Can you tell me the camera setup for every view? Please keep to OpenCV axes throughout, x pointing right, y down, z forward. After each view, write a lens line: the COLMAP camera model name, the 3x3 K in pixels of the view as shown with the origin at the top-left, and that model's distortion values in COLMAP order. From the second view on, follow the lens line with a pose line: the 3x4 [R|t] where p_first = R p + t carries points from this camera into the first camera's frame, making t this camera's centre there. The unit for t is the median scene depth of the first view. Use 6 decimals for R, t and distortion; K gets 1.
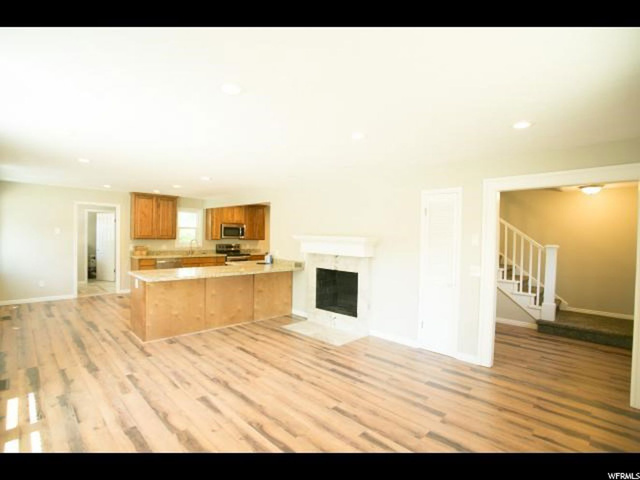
lens RADIAL K [[304.8, 0, 322.8], [0, 304.8, 238.1], [0, 0, 1]] dist [-0.003337, 0.000291]
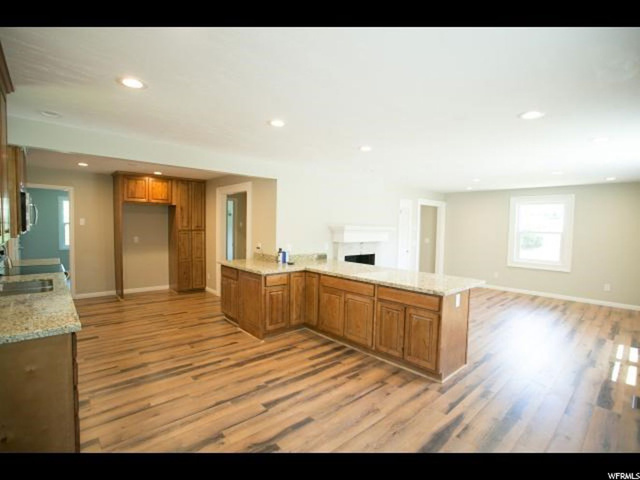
lens RADIAL K [[304.8, 0, 322.7], [0, 304.8, 243.4], [0, 0, 1]] dist [-0.003337, 0.000291]
pose [[0.038011, -0.074955, 0.996462, -1.835374], [-0.008856, 0.997118, 0.075342, -0.041259], [-0.999238, -0.011689, 0.037238, 1.800270]]
